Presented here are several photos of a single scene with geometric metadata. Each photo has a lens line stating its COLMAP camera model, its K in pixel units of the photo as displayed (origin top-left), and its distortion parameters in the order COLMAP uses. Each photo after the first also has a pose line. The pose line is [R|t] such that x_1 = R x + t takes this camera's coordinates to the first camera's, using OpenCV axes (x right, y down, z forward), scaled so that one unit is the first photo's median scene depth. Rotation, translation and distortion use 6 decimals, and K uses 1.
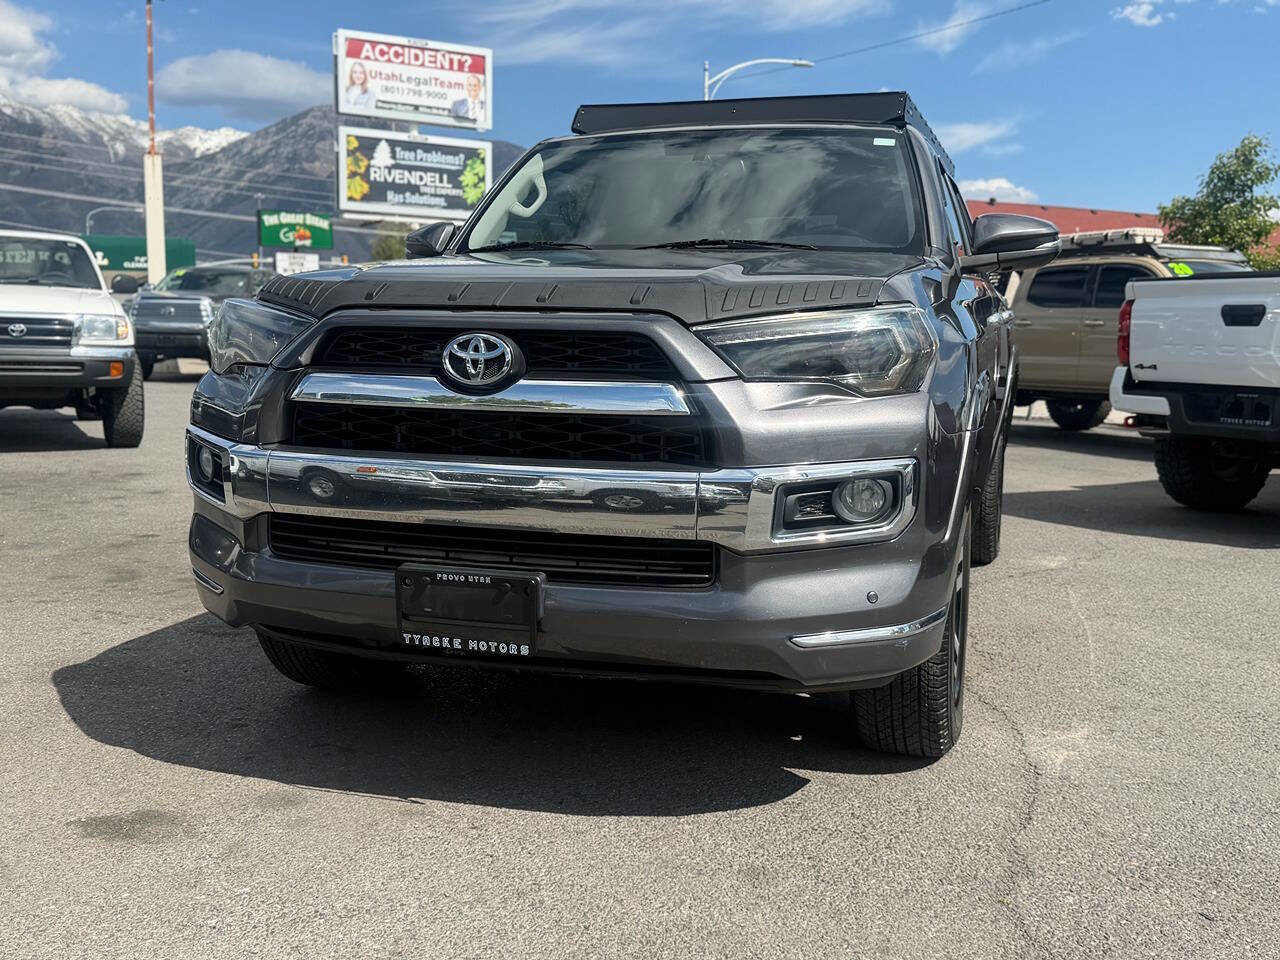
lens RADIAL K [[1241.1, 0, 658.6], [0, 1241.1, 484.1], [0, 0, 1]] dist [0.032991, 0.000000]
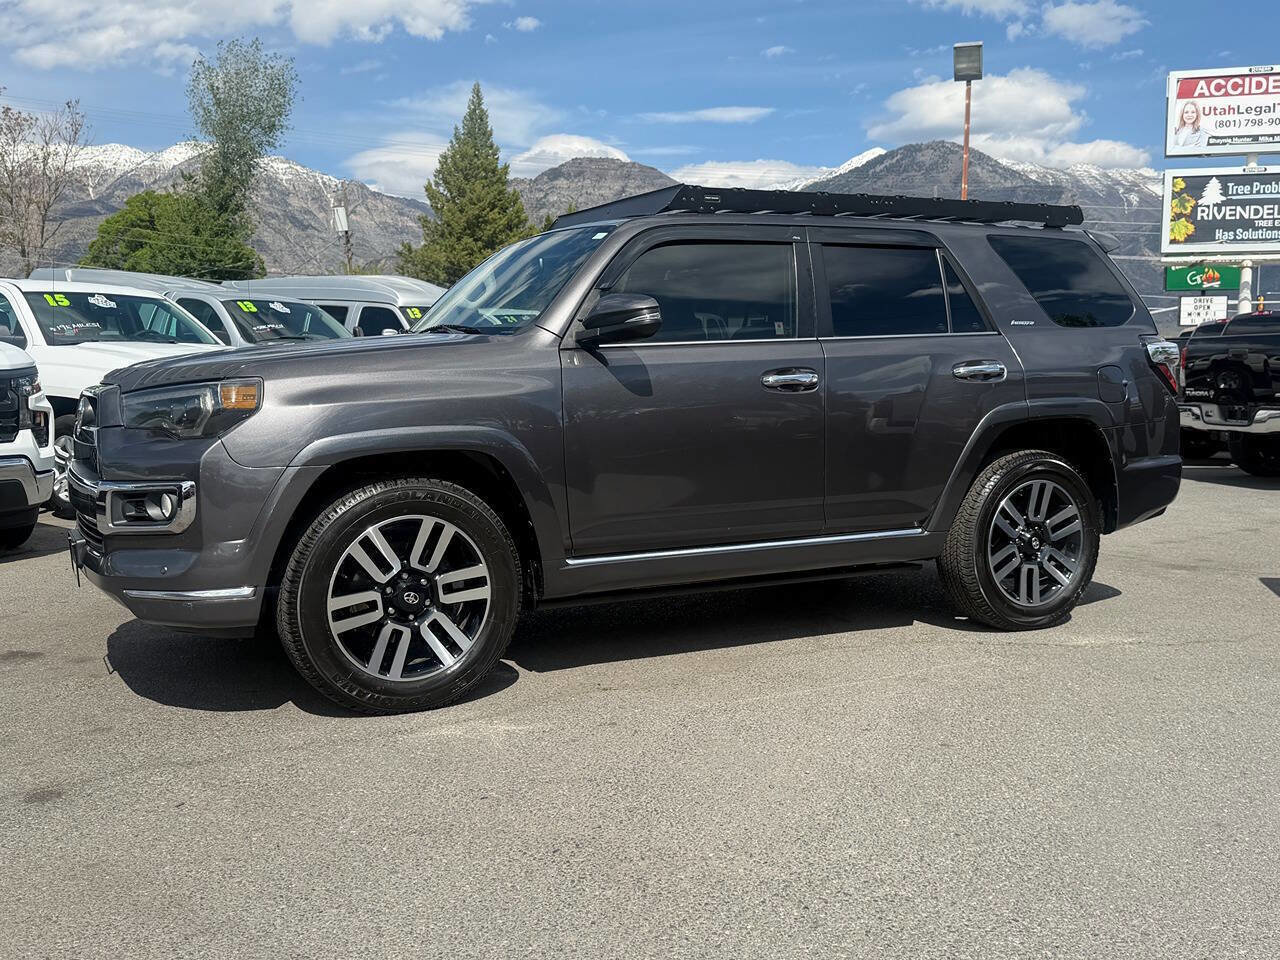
lens RADIAL K [[1241.1, 0, 647.5], [0, 1241.1, 471.1], [0, 0, 1]] dist [0.032991, 0.000000]
pose [[0.722080, 0.037367, -0.690800, 1.397811], [-0.069573, 0.997400, -0.018772, -0.036693], [0.688303, 0.061616, 0.722802, 0.236360]]
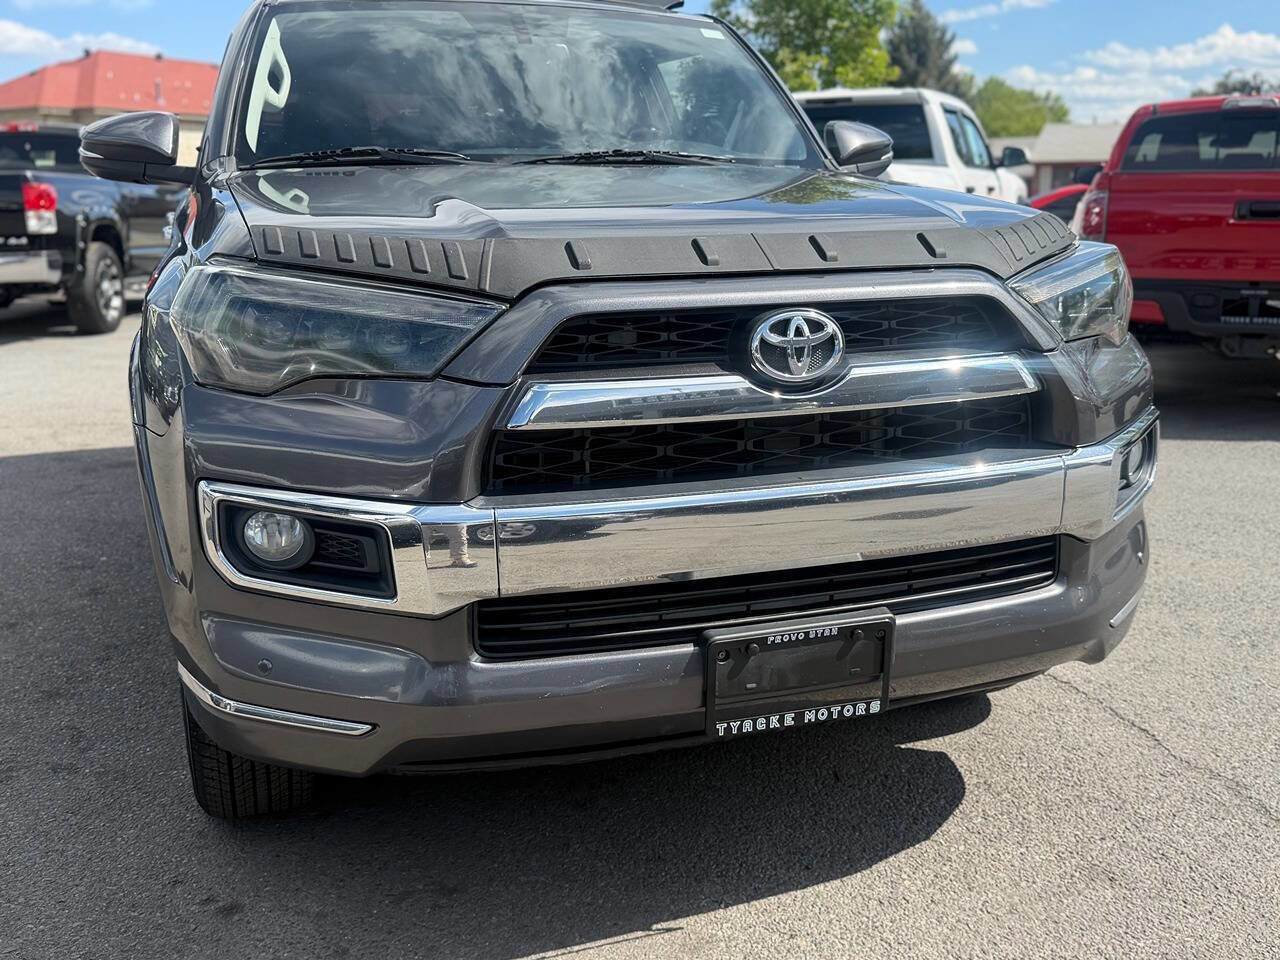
lens RADIAL K [[1241.1, 0, 651.7], [0, 1241.1, 479.1], [0, 0, 1]] dist [0.032991, 0.000000]
pose [[0.804709, -0.156486, 0.572675, -0.553108], [0.097336, 0.986358, 0.132752, -0.109145], [-0.585636, -0.051084, 0.808963, 0.376255]]
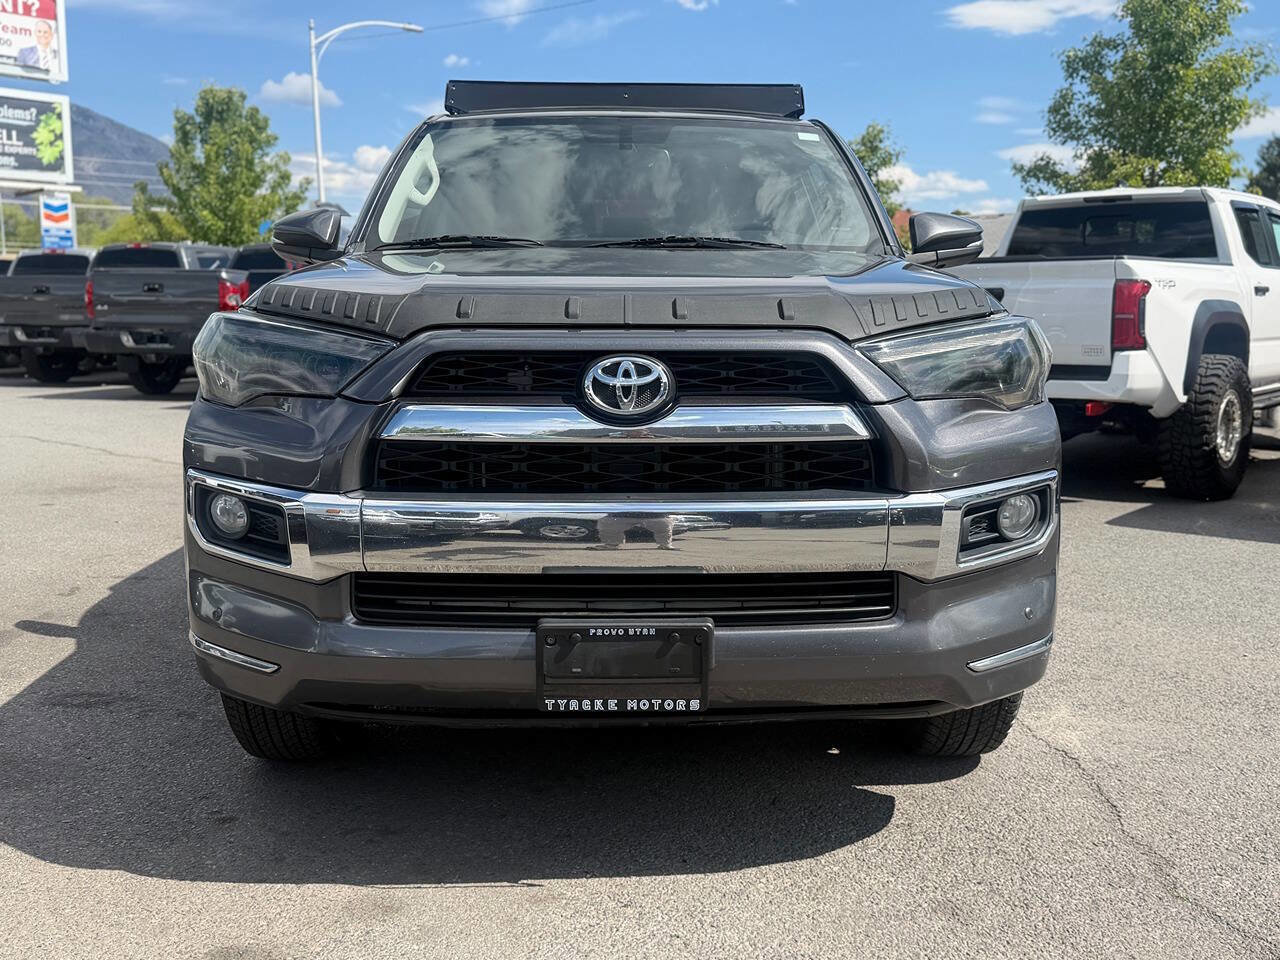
lens RADIAL K [[1241.1, 0, 648.3], [0, 1241.1, 455.8], [0, 0, 1]] dist [0.032991, 0.000000]
pose [[0.949014, -0.052454, 0.310841, -0.347866], [0.051412, 0.998611, 0.011551, -0.050553], [-0.311015, 0.005019, 0.950392, 0.123651]]
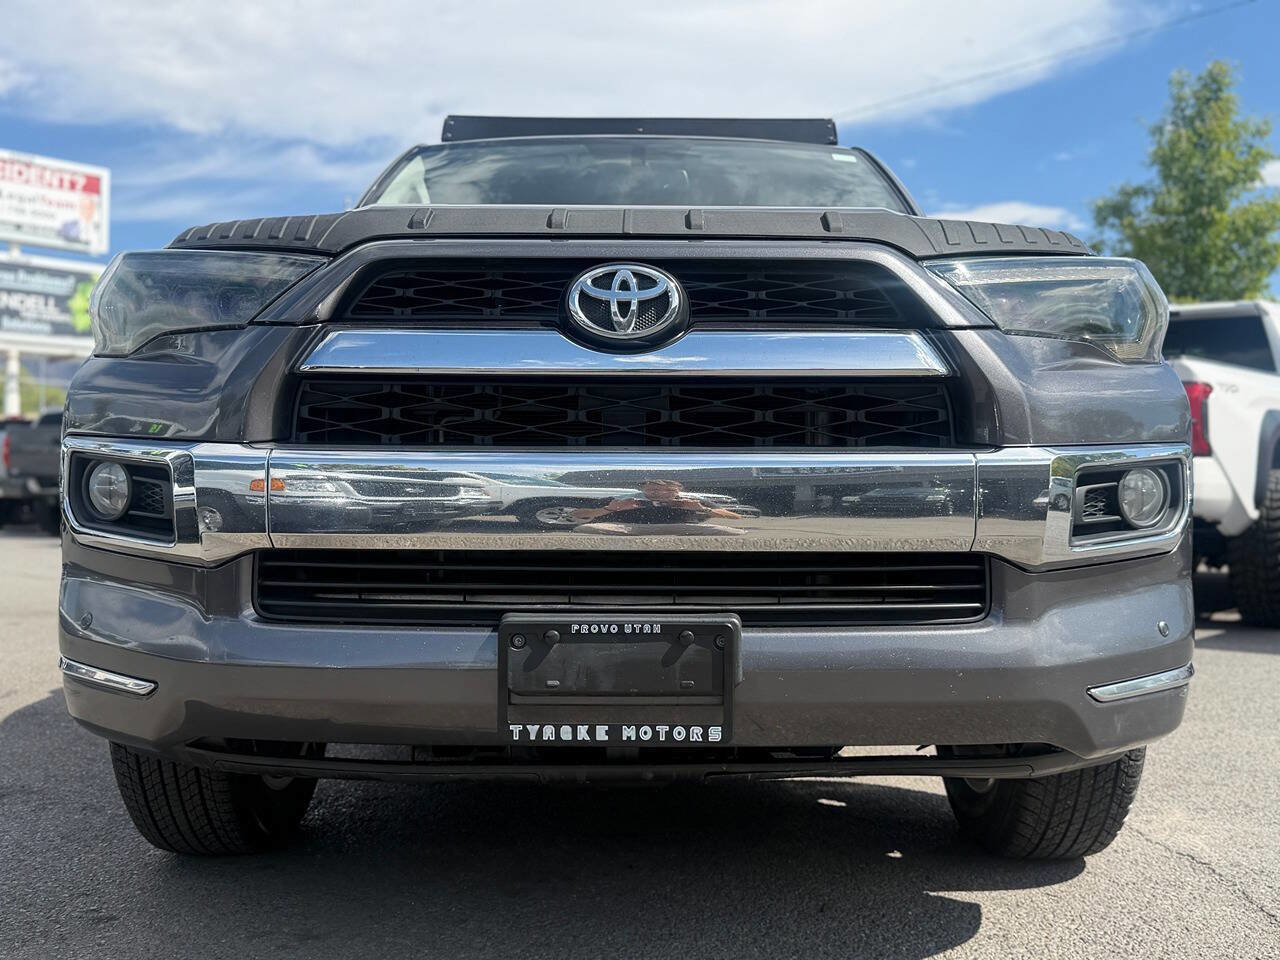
lens RADIAL K [[1241.1, 0, 644.6], [0, 1241.1, 468.2], [0, 0, 1]] dist [0.032991, 0.000000]
pose [[0.956108, -0.007253, 0.292923, -0.282938], [0.045650, 0.991174, -0.124460, 0.062809], [-0.289435, 0.132369, 0.948001, 0.309081]]
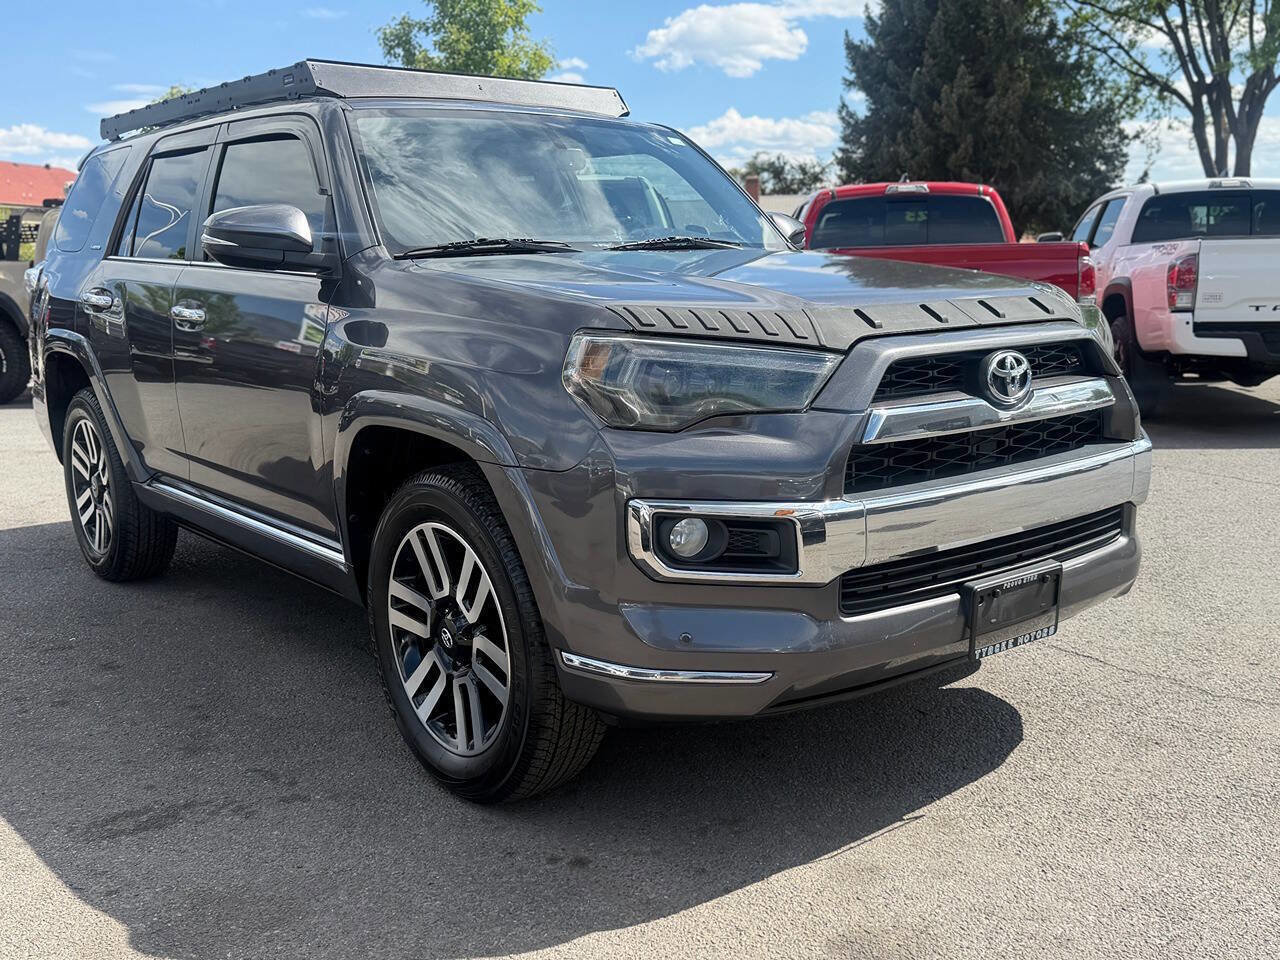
lens RADIAL K [[1241.1, 0, 632.7], [0, 1241.1, 487.0], [0, 0, 1]] dist [0.032991, 0.000000]
pose [[0.567418, -0.178727, 0.803799, -1.015850], [0.133343, 0.983220, 0.124492, -0.154944], [-0.812561, 0.036542, 0.581729, 0.544999]]
